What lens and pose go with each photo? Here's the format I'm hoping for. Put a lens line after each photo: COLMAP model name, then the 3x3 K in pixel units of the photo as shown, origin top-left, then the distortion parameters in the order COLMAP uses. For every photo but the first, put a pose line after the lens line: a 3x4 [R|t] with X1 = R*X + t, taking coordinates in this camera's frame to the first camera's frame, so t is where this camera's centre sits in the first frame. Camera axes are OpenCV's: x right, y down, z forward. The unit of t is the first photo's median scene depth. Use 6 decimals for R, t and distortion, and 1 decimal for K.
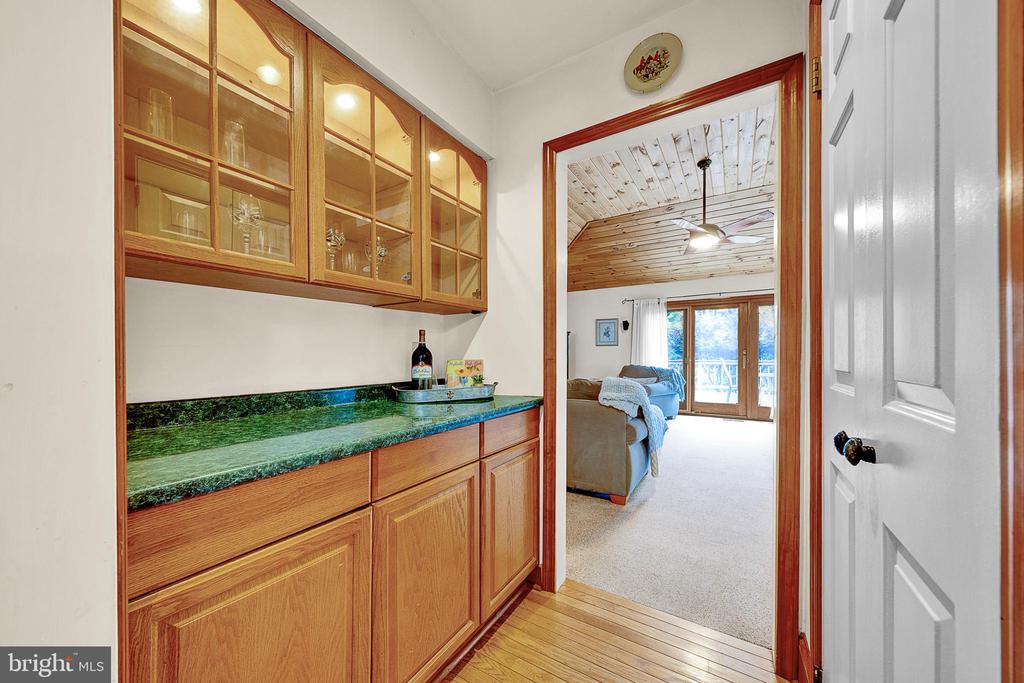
lens RADIAL K [[357.5, 0, 521.4], [0, 357.5, 354.6], [0, 0, 1]] dist [-0.002173, 0.000117]
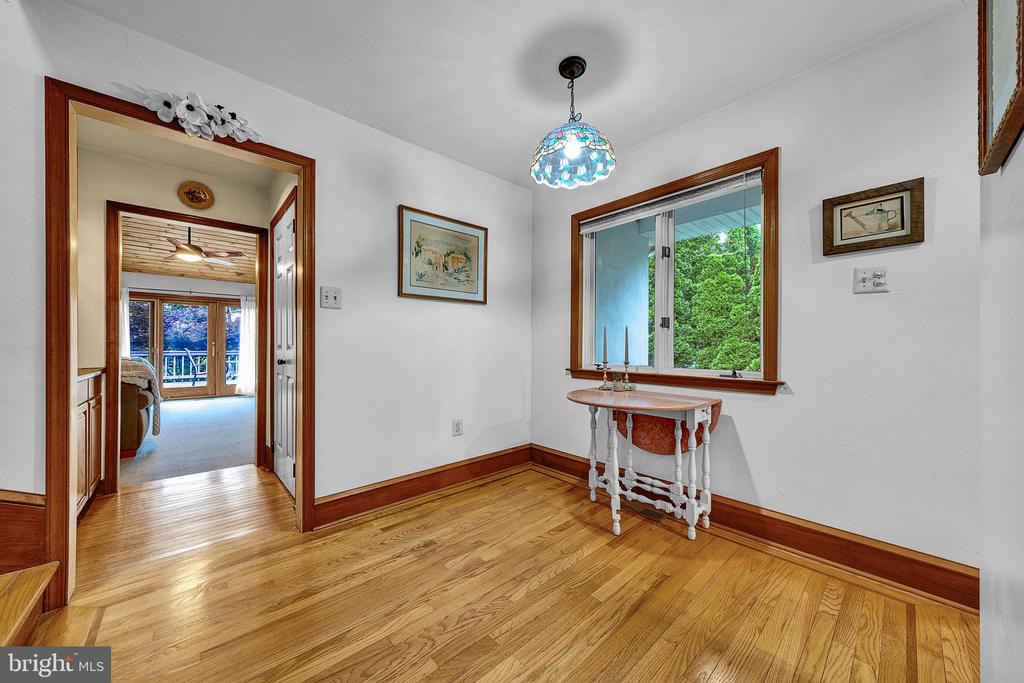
lens RADIAL K [[357.5, 0, 505.5], [0, 357.5, 347.1], [0, 0, 1]] dist [-0.002173, 0.000117]
pose [[0.283209, -0.001579, 0.959057, -0.843256], [0.004266, 0.999991, 0.000386, 0.037192], [-0.959049, 0.003982, 0.283213, -0.976053]]
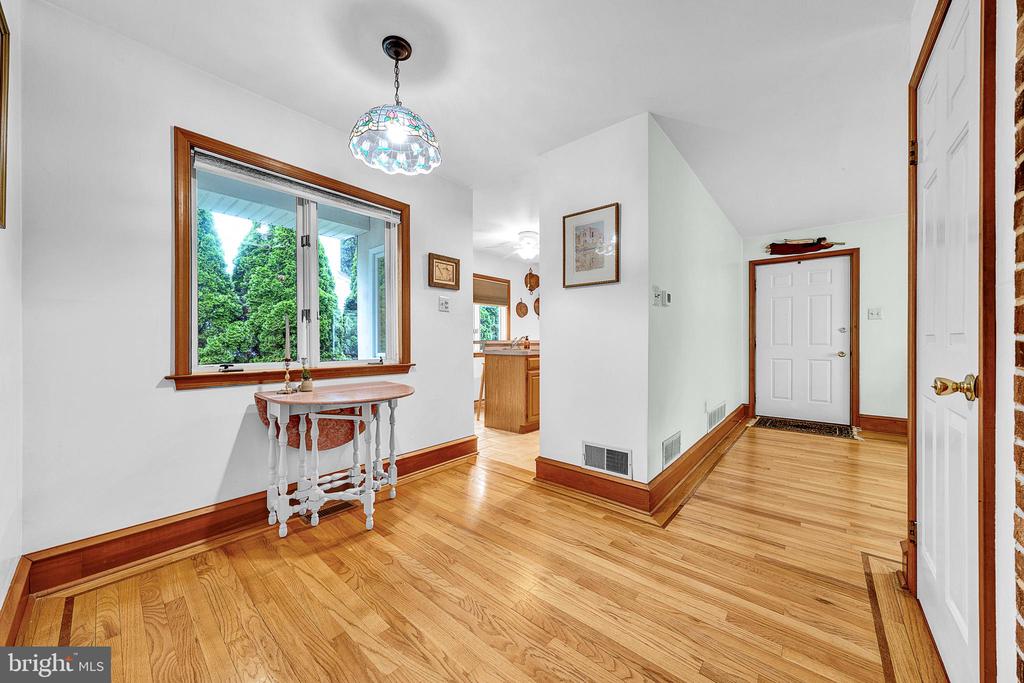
lens RADIAL K [[357.5, 0, 507.9], [0, 357.5, 342.9], [0, 0, 1]] dist [-0.002173, 0.000117]
pose [[-0.985409, -0.002408, 0.170188, -0.264698], [-0.000639, 0.999945, 0.010447, 0.034125], [-0.170204, 0.010186, -0.985356, 0.062879]]
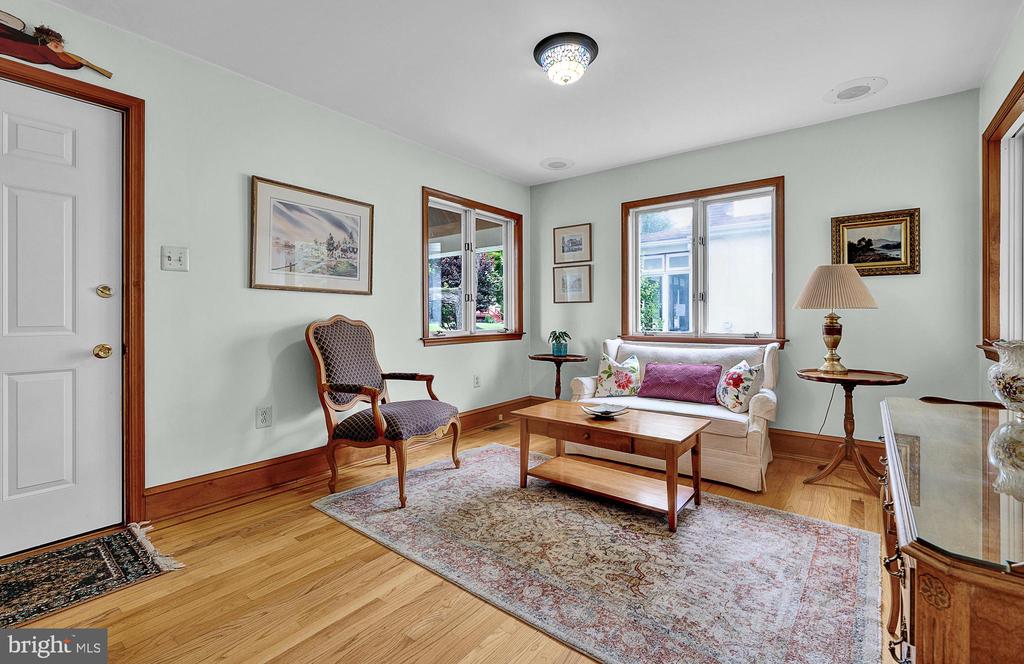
lens RADIAL K [[453.6, 0, 507.6], [0, 453.6, 314.2], [0, 0, 1]] dist [0.002694, 0.000363]
pose [[-0.124182, -0.003411, -0.992254, -0.994299], [-0.000881, 0.999994, -0.003327, 0.035694], [0.992259, 0.000461, -0.124185, -1.456268]]
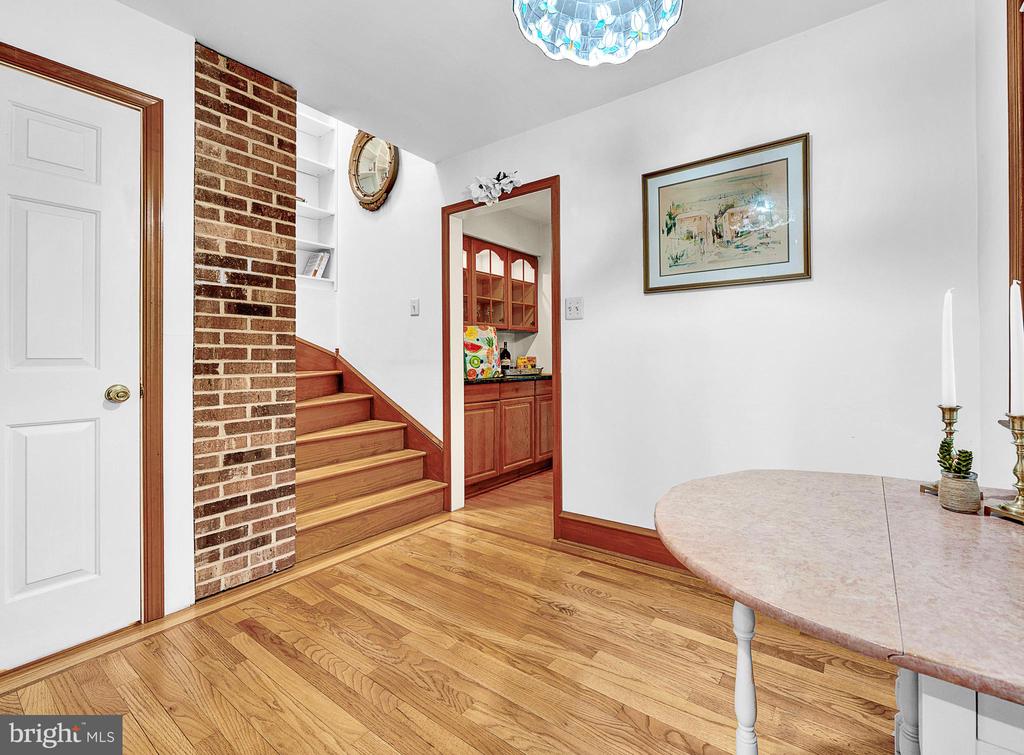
lens RADIAL K [[450.0, 0, 583.4], [0, 450.0, 353.8], [0, 0, 1]] dist [0.000158, -0.000109]
pose [[0.999866, -0.006095, -0.015221, 0.199370], [0.005886, 0.999888, -0.013738, 0.036658], [0.015303, 0.013646, 0.999790, -1.531499]]
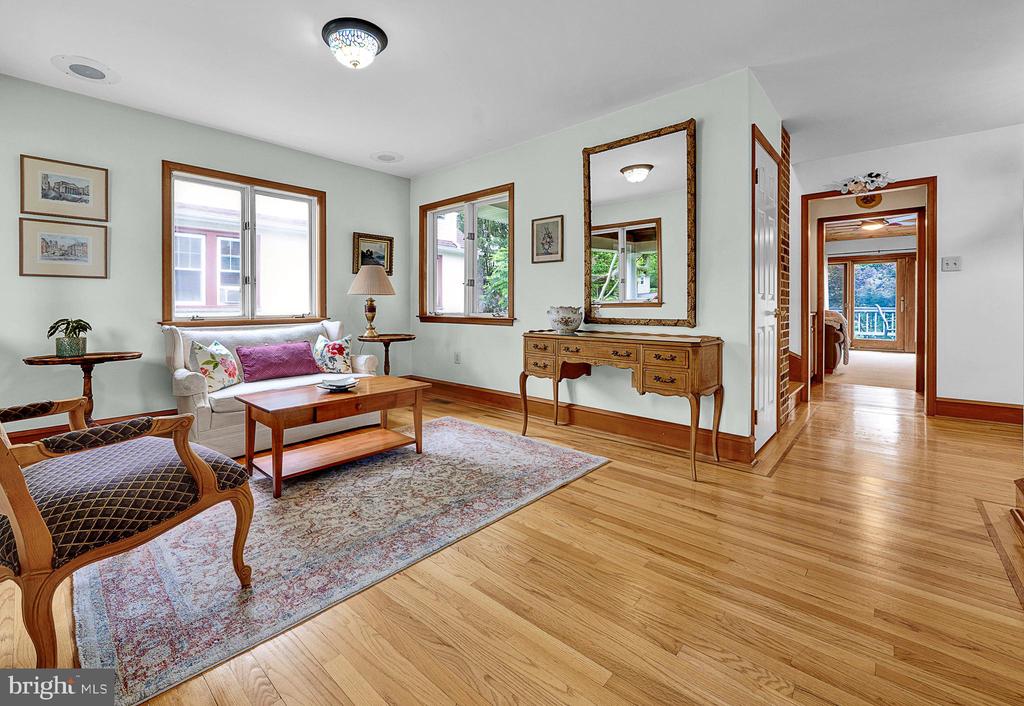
lens RADIAL K [[471.4, 0, 442.7], [0, 471.4, 309.2], [0, 0, 1]] dist [-0.009857, 0.000055]
pose [[0.977002, -0.002206, -0.213218, -1.820555], [0.002179, 0.999998, -0.000361, 0.088011], [0.213218, -0.000112, 0.977005, -2.858935]]
